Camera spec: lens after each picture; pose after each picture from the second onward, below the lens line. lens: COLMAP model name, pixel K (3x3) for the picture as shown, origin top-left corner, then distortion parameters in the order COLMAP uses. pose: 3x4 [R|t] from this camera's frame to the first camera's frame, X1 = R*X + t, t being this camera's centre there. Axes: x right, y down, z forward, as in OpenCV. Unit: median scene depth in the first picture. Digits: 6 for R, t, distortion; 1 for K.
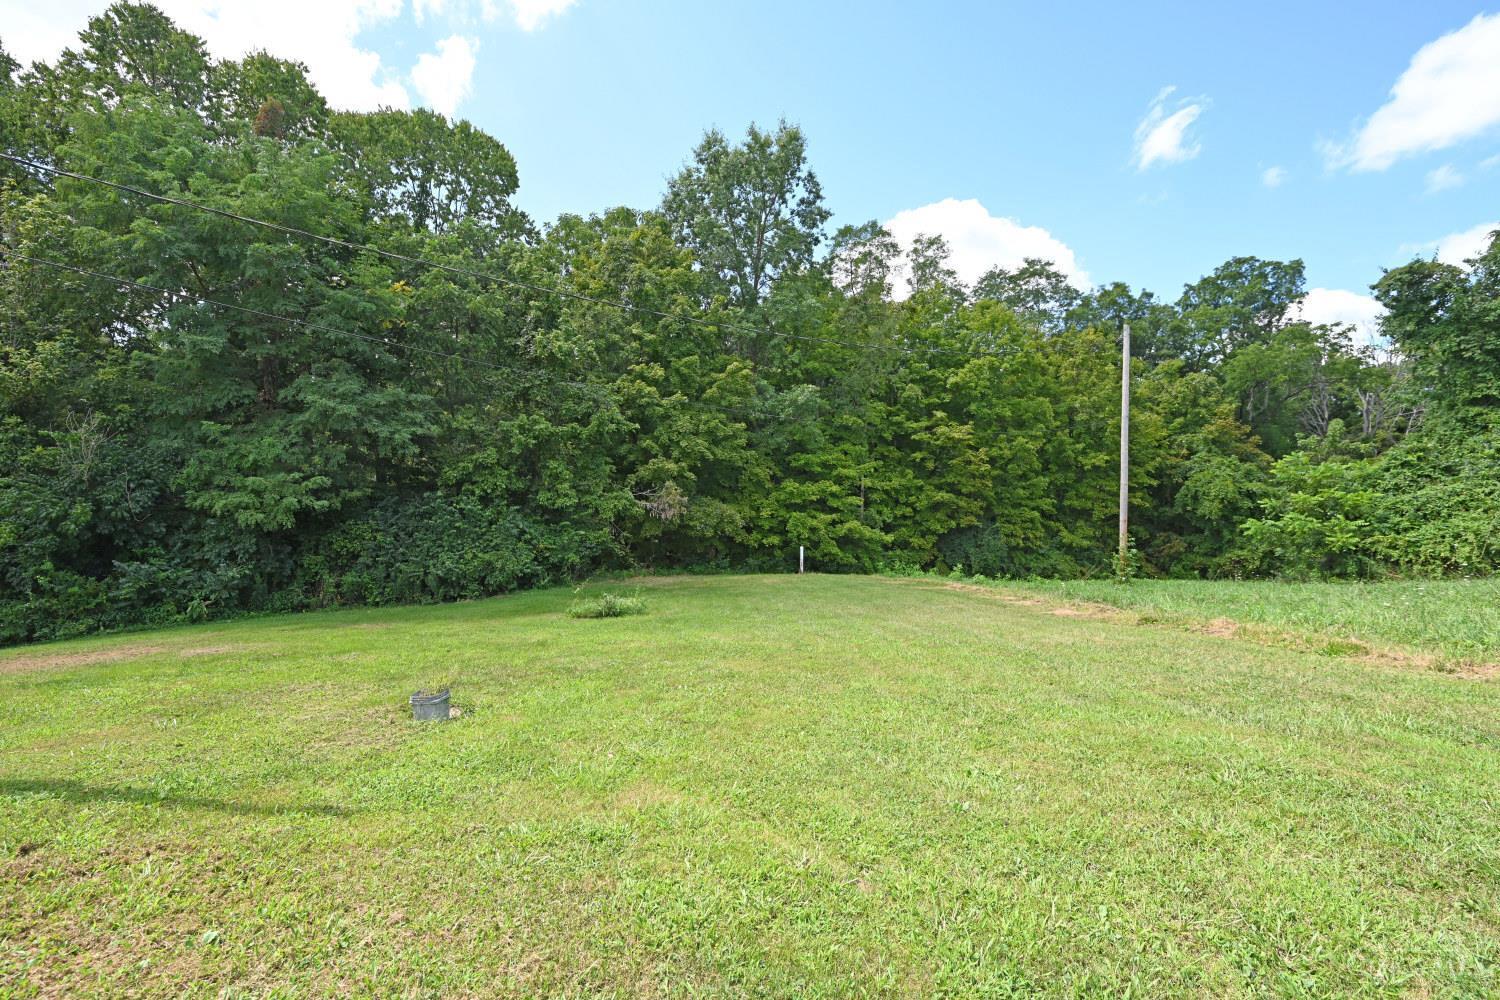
lens RADIAL K [[644.8, 0, 750.0], [0, 644.8, 500.0], [0, 0, 1]] dist [-0.000108, 0.000067]
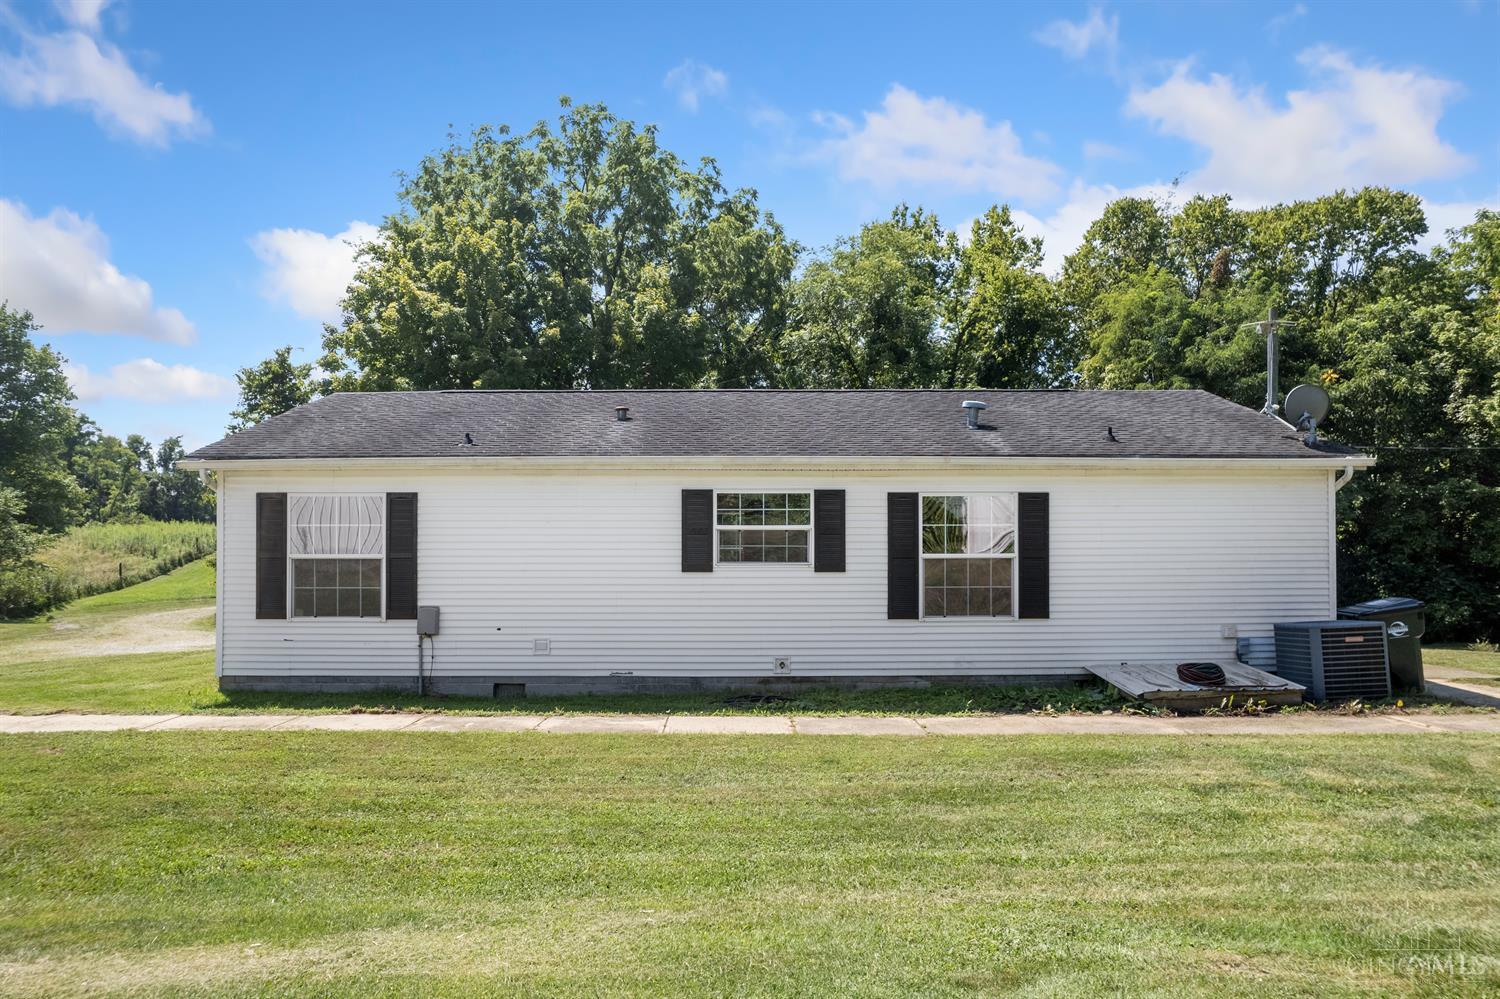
lens RADIAL K [[976.5, 0, 747.1], [0, 976.5, 532.4], [0, 0, 1]] dist [-0.077238, 0.075845]
pose [[0.631148, -0.006799, -0.775633, 0.088594], [-0.006186, 0.999886, -0.013798, -0.009071], [0.775638, 0.013506, 0.631034, -0.576809]]
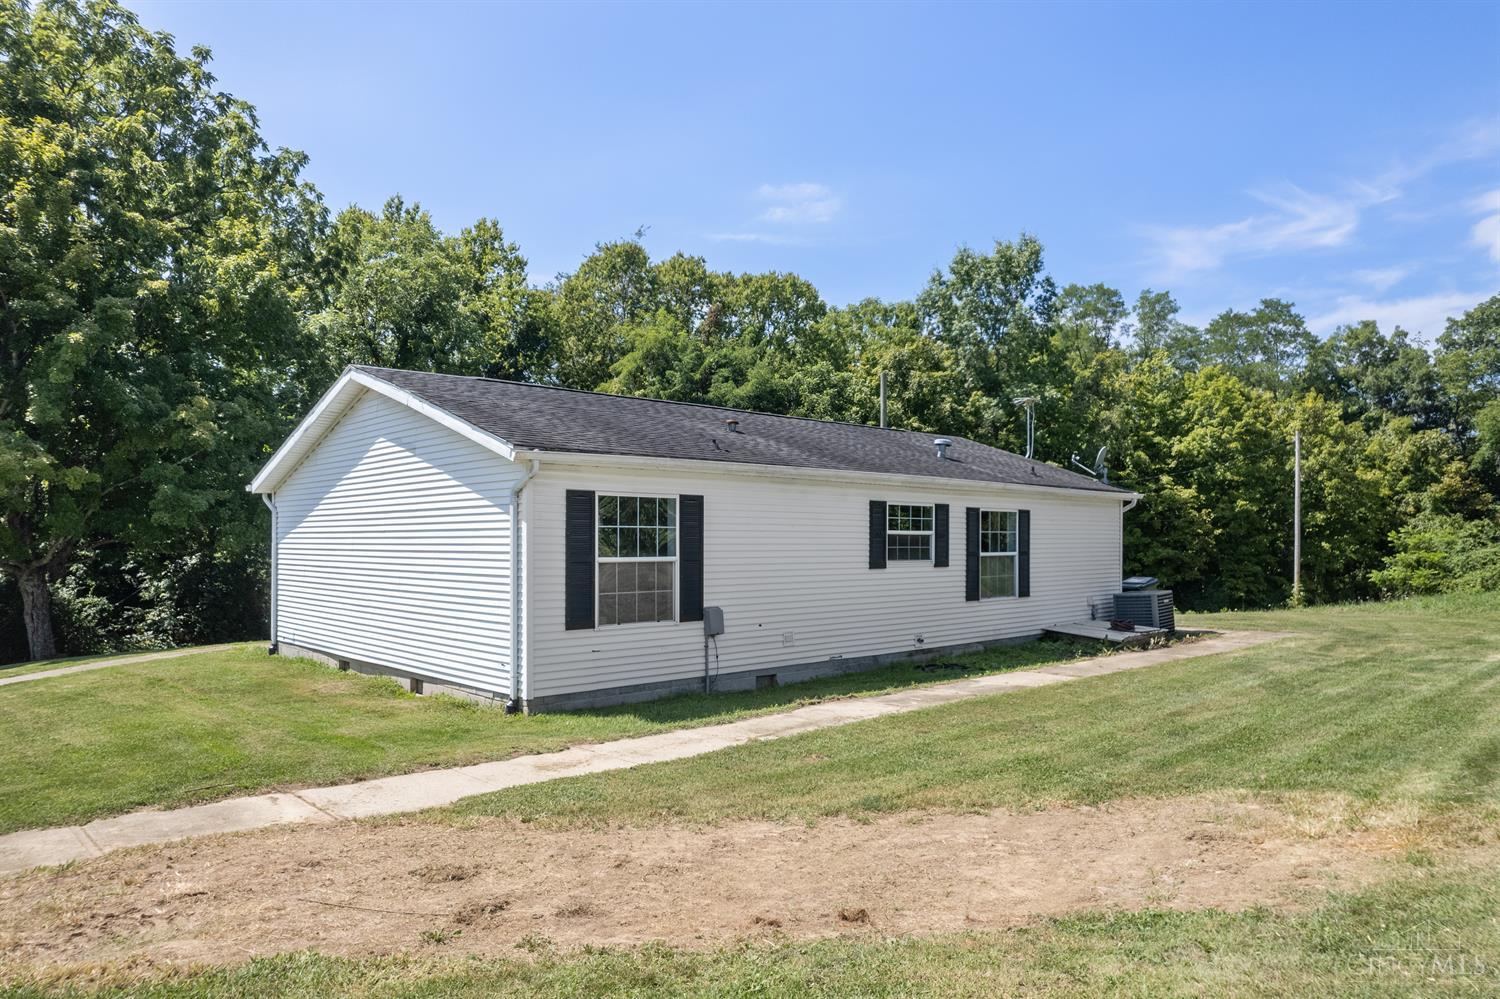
lens RADIAL K [[976.5, 0, 747.1], [0, 976.5, 532.4], [0, 0, 1]] dist [-0.077238, 0.075845]
pose [[0.990205, -0.001617, -0.139615, -0.203940], [-0.001226, 0.999794, -0.020279, -0.006643], [0.139619, 0.020251, 0.989998, -0.809211]]
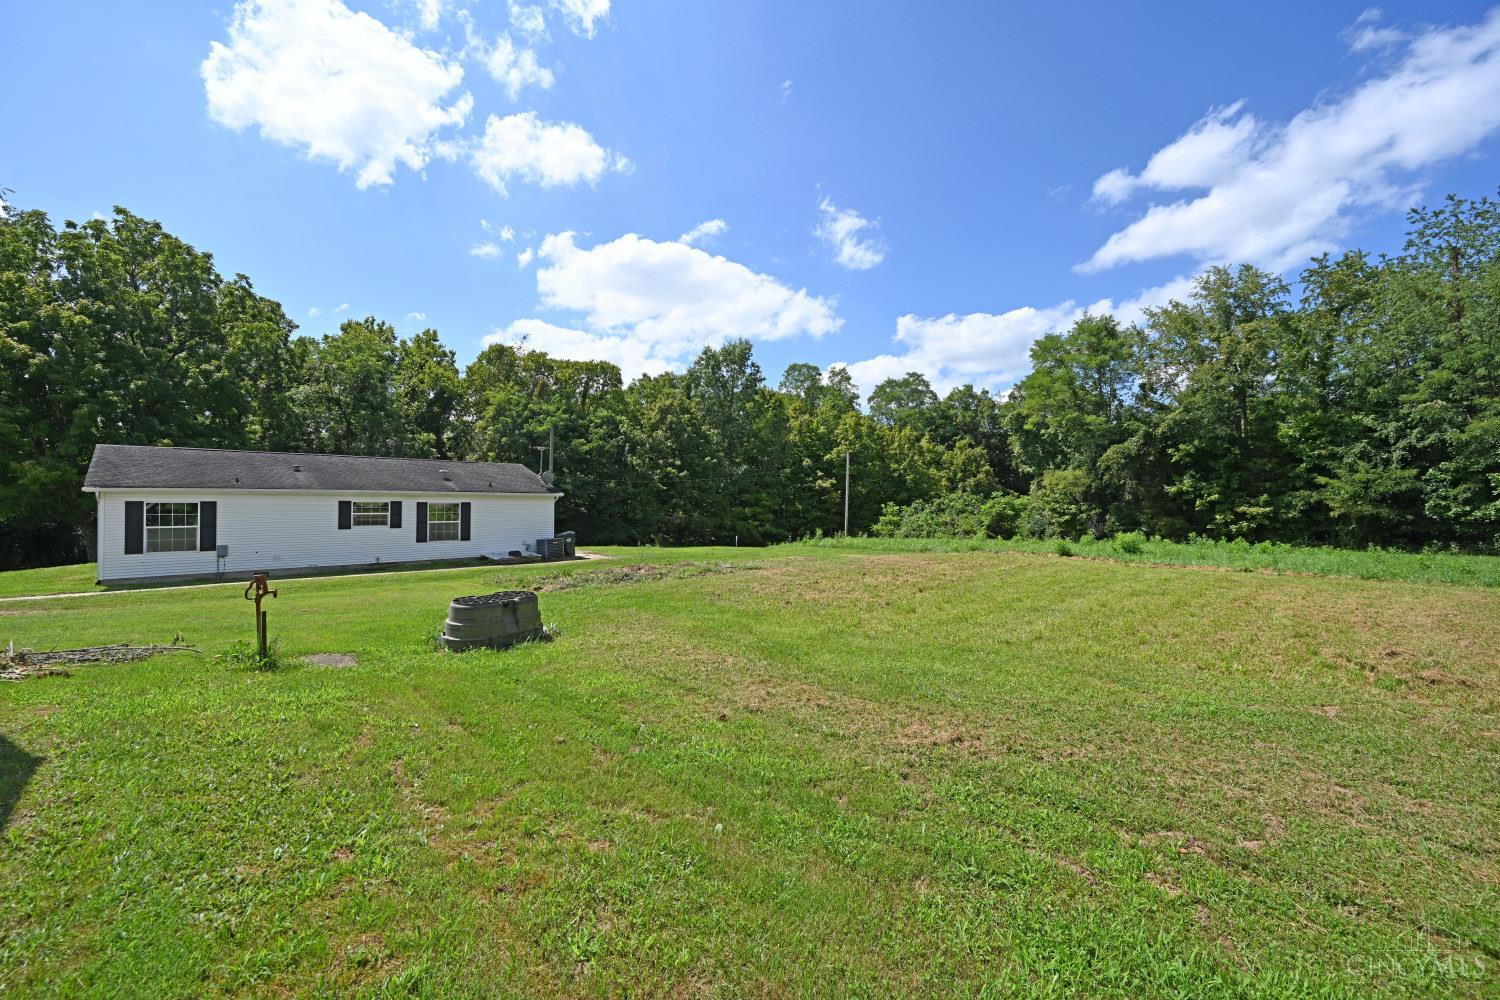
lens RADIAL K [[592.8, 0, 752.4], [0, 592.8, 498.9], [0, 0, 1]] dist [-0.004053, -0.000118]
pose [[0.994133, 0.007790, -0.107887, 0.308798], [-0.009295, 0.999866, -0.013457, -0.028010], [0.107768, 0.014381, 0.994072, -0.959132]]
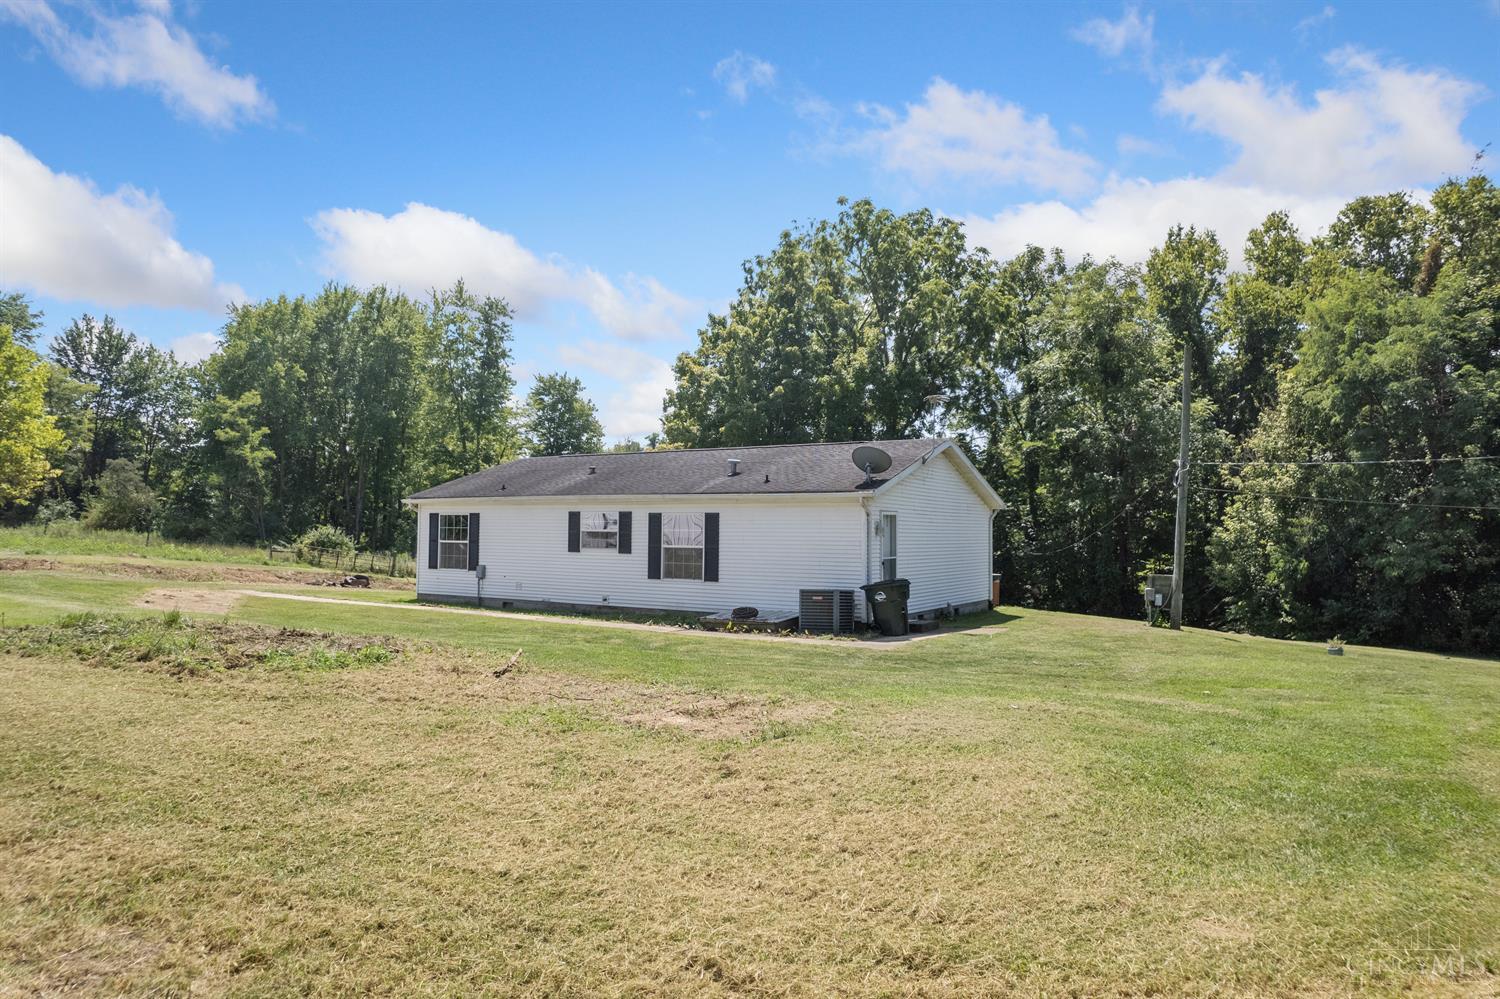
lens RADIAL K [[952.2, 0, 750.0], [0, 952.2, 499.5], [0, 0, 1]] dist [-0.050180, 0.031711]
pose [[0.118217, -0.034565, -0.992386, 0.535034], [-0.021431, 0.999072, -0.037350, -0.015066], [0.992757, 0.025683, 0.117366, -0.312850]]
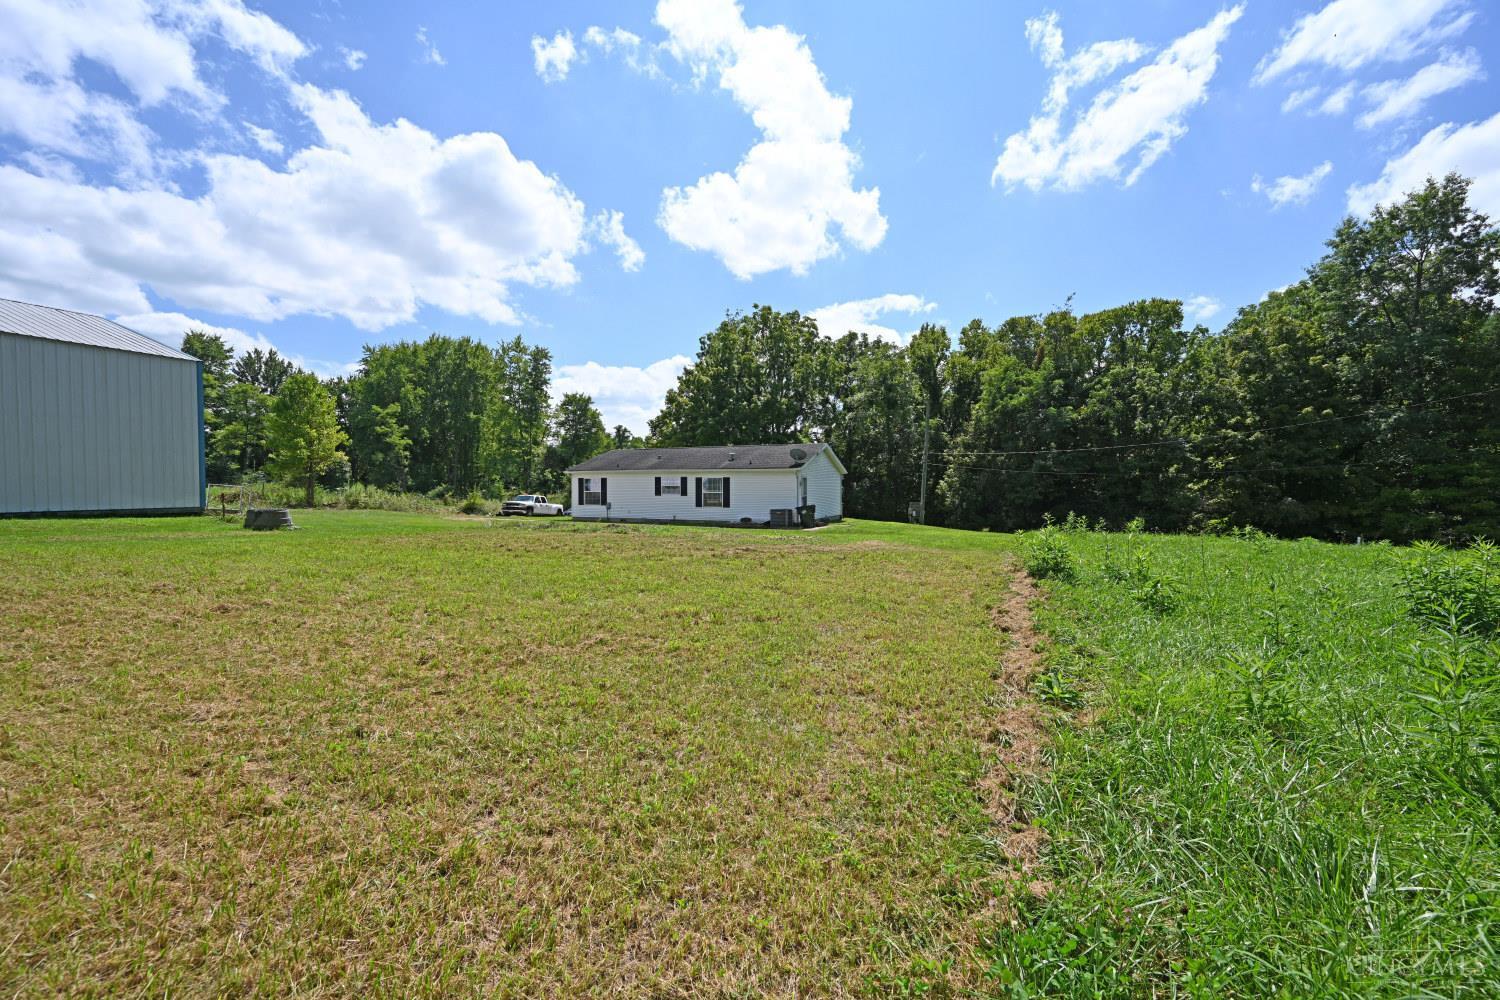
lens RADIAL K [[585.7, 0, 750.0], [0, 585.7, 500.0], [0, 0, 1]] dist [-0.000289, -0.000035]
pose [[0.254144, 0.024596, -0.966854, 0.779740], [-0.009974, 0.999690, 0.022809, -0.015702], [0.967115, 0.003846, 0.254310, -0.460679]]
